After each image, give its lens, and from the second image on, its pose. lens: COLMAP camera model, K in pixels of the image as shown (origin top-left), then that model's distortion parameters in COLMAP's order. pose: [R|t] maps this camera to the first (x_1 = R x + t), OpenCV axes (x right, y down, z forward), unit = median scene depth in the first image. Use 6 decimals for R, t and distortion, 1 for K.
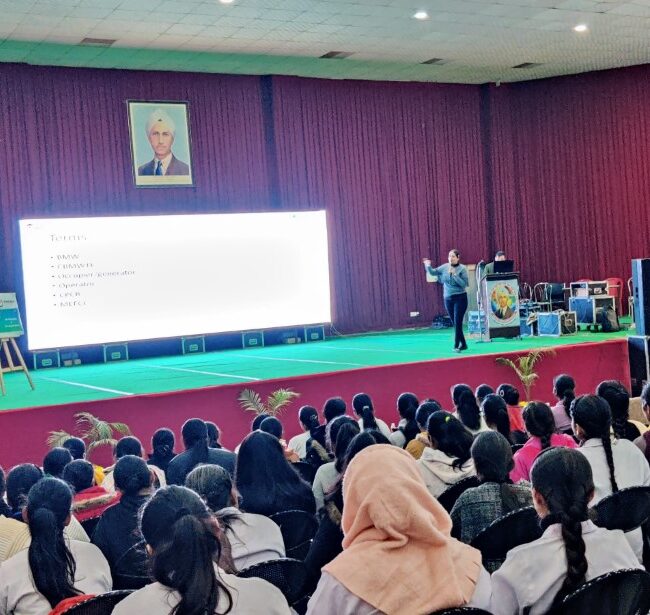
lens RADIAL K [[1029.5, 0, 342.7], [0, 1029.5, 300.8], [0, 0, 1]] dist [0.062789, 0.000000]
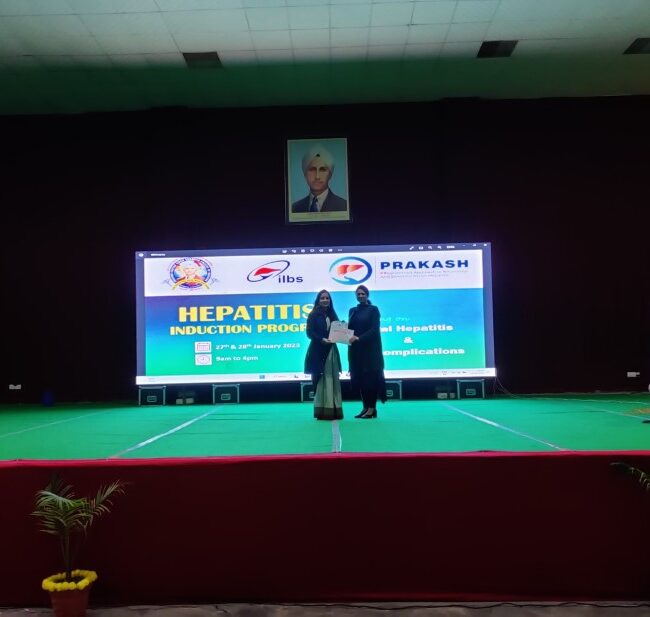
lens RADIAL K [[659.1, 0, 322.6], [0, 659.1, 305.7], [0, 0, 1]] dist [0.015371, 0.000000]
pose [[0.859413, 0.005486, -0.511253, 0.143813], [-0.047213, 0.996521, -0.068672, 0.007207], [0.509098, 0.083156, 0.856682, 0.491182]]
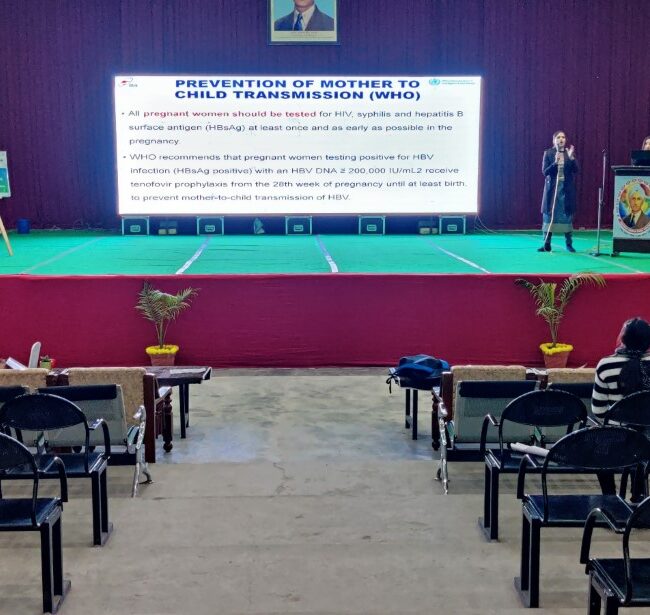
lens RADIAL K [[1029.5, 0, 333.3], [0, 1029.5, 284.1], [0, 0, 1]] dist [0.062789, 0.000000]
pose [[0.887301, 0.117998, -0.445840, 0.272517], [-0.068953, 0.989791, 0.124734, -0.018951], [0.456007, -0.079934, 0.886379, 0.211462]]
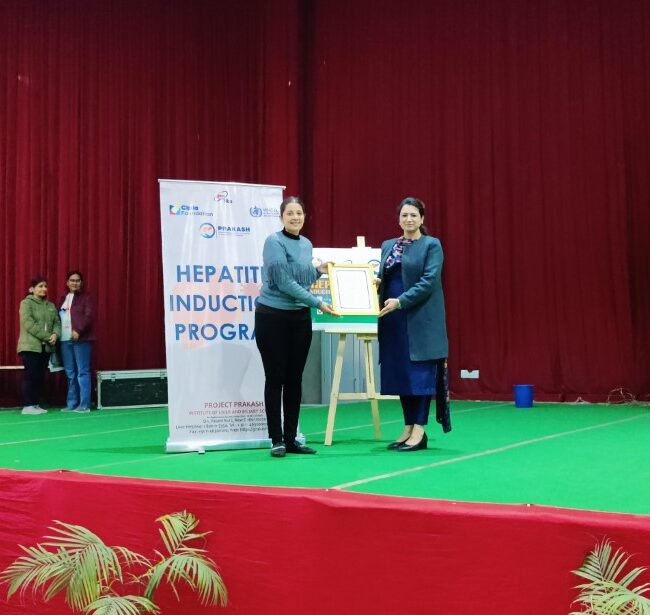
lens RADIAL K [[1029.5, 0, 358.8], [0, 1029.5, 283.0], [0, 0, 1]] dist [0.062789, 0.000000]
pose [[0.497599, 0.001464, -0.867406, 0.079757], [-0.038817, 0.999034, -0.020581, 0.014876], [0.866538, 0.043911, 0.497175, 0.516783]]
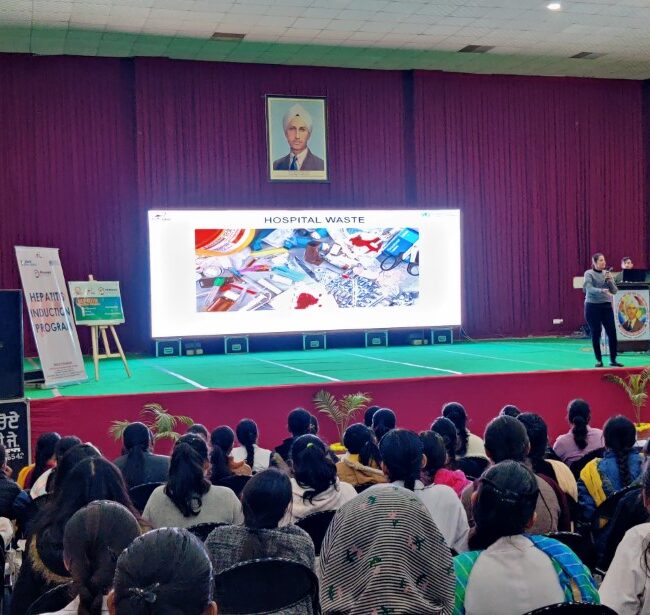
lens RADIAL K [[1029.5, 0, 349.7], [0, 1029.5, 295.7], [0, 0, 1]] dist [0.062789, 0.000000]
pose [[0.979282, 0.045487, -0.197324, 0.078679], [-0.045901, 0.998943, 0.002475, -0.004832], [0.197228, 0.006634, 0.980335, 0.031845]]
